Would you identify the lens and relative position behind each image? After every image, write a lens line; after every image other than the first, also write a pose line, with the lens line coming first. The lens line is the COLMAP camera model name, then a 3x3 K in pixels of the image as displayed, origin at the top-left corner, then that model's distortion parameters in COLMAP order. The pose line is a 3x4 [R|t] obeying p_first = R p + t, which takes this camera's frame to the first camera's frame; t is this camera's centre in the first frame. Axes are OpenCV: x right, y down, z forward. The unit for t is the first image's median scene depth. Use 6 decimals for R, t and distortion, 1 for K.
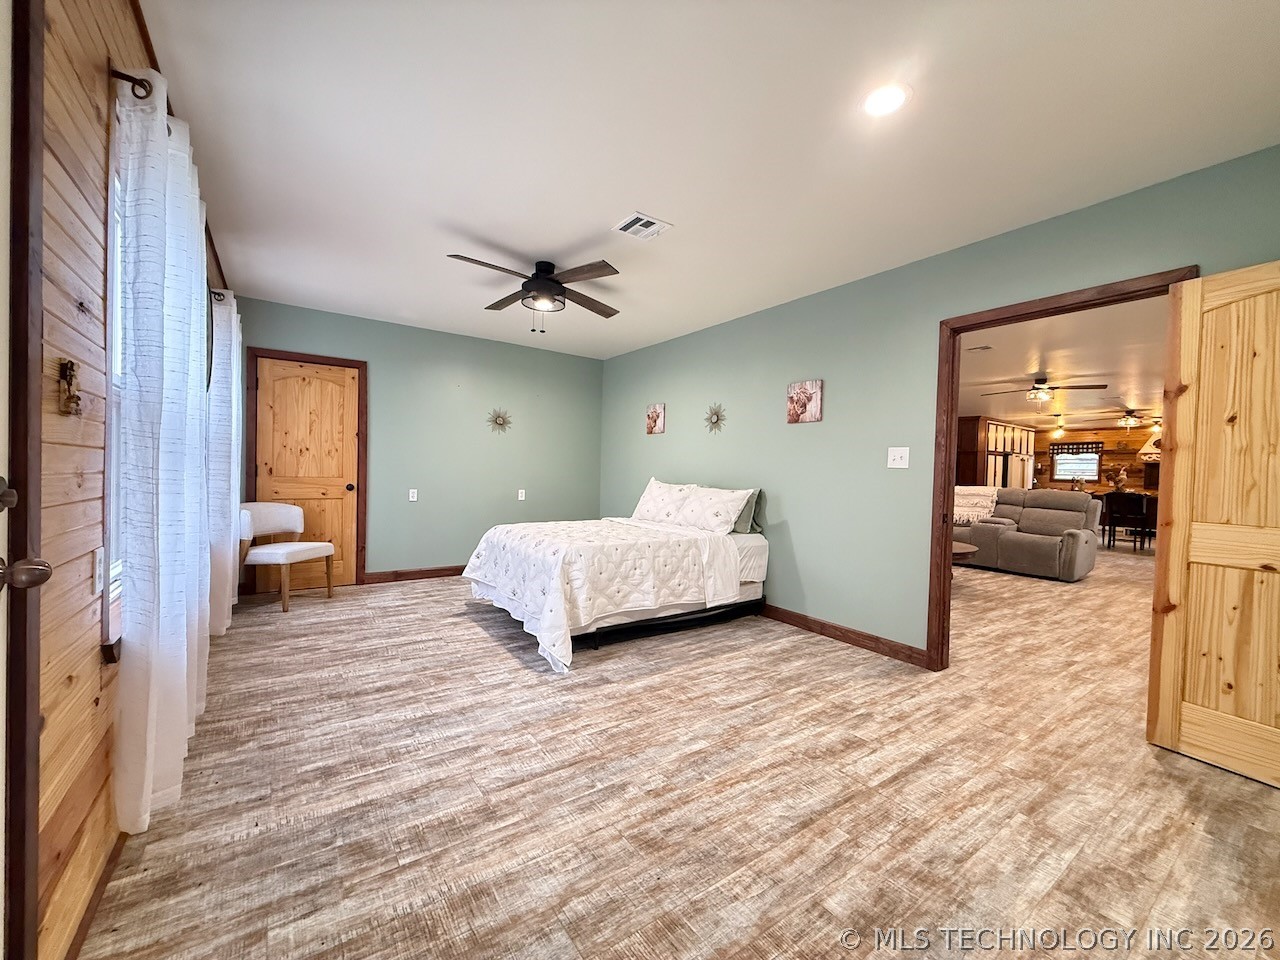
lens RADIAL K [[507.9, 0, 636.8], [0, 507.9, 480.7], [0, 0, 1]] dist [-0.000295, 0.000335]
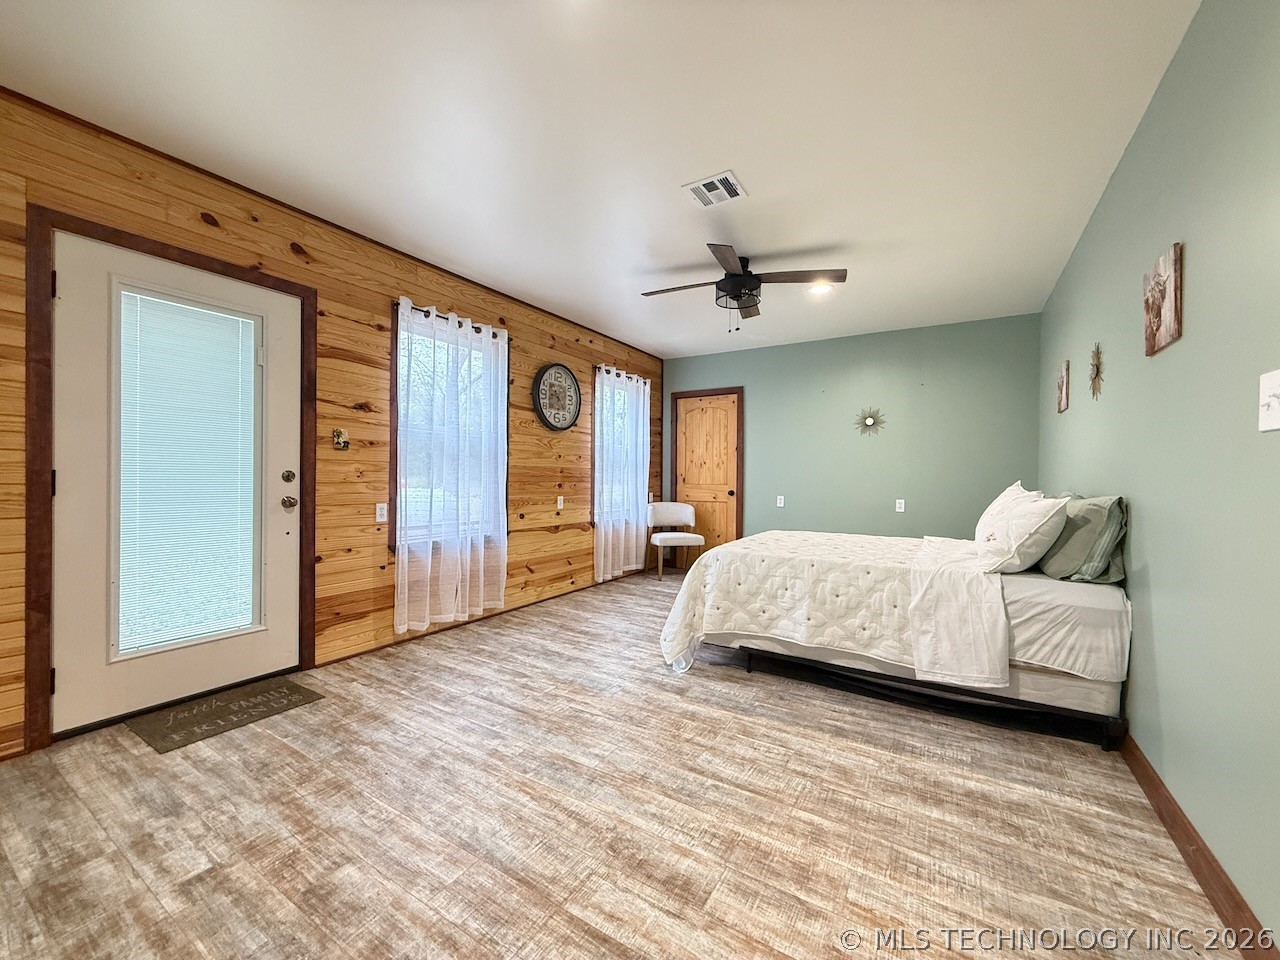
lens RADIAL K [[507.9, 0, 637.3], [0, 507.9, 479.5], [0, 0, 1]] dist [-0.000295, 0.000335]
pose [[0.391300, -0.018720, -0.920073, 0.728658], [-0.016502, 0.999490, -0.027354, 0.028308], [0.920115, 0.025886, 0.390791, 0.516654]]
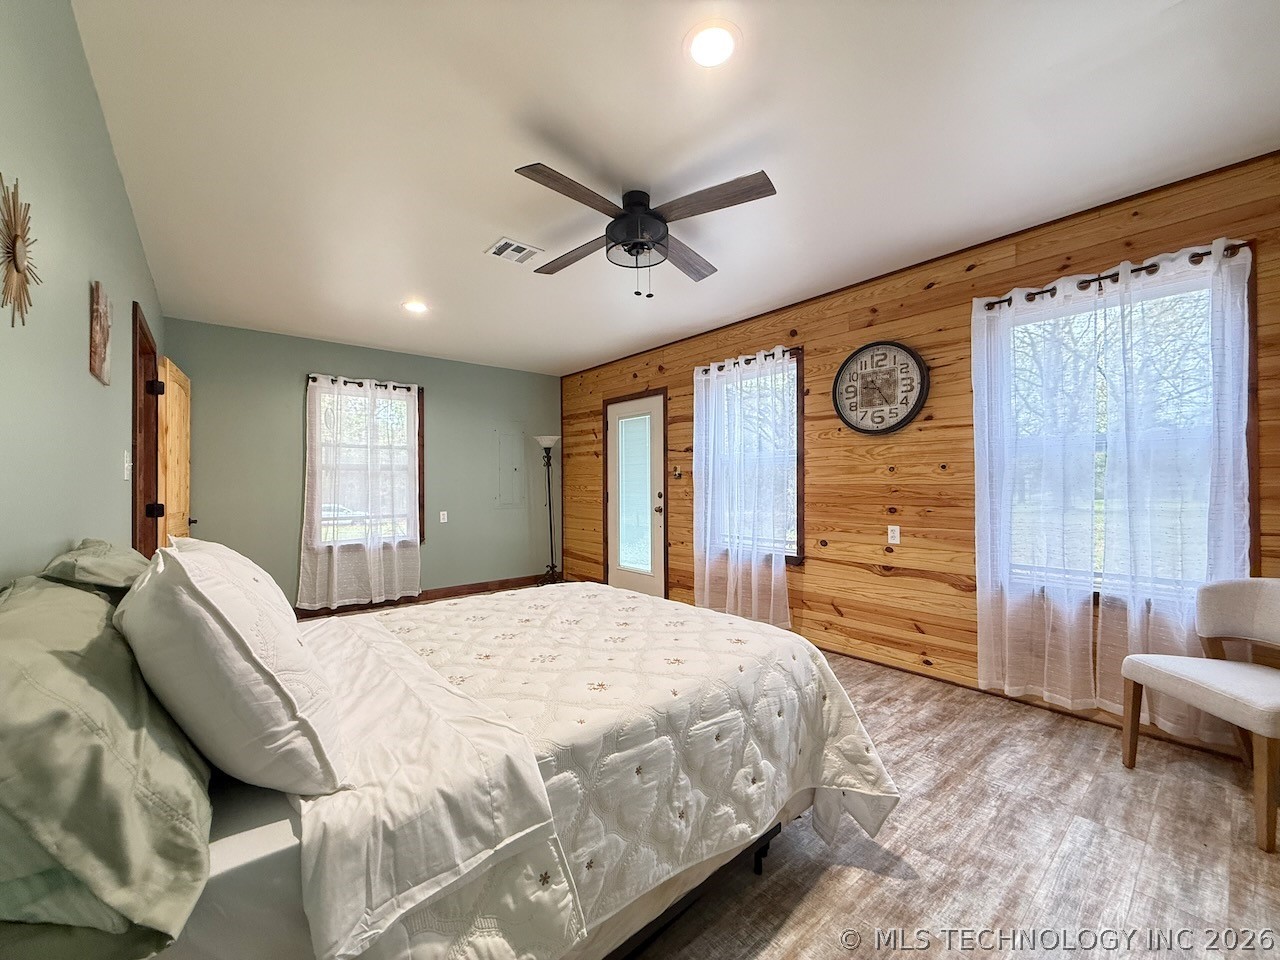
lens RADIAL K [[507.9, 0, 638.0], [0, 507.9, 482.2], [0, 0, 1]] dist [-0.000295, 0.000335]
pose [[-0.995919, -0.023808, -0.087056, -0.150296], [-0.024834, 0.999634, 0.010721, -0.050795], [0.086769, 0.012839, -0.996146, 1.947866]]
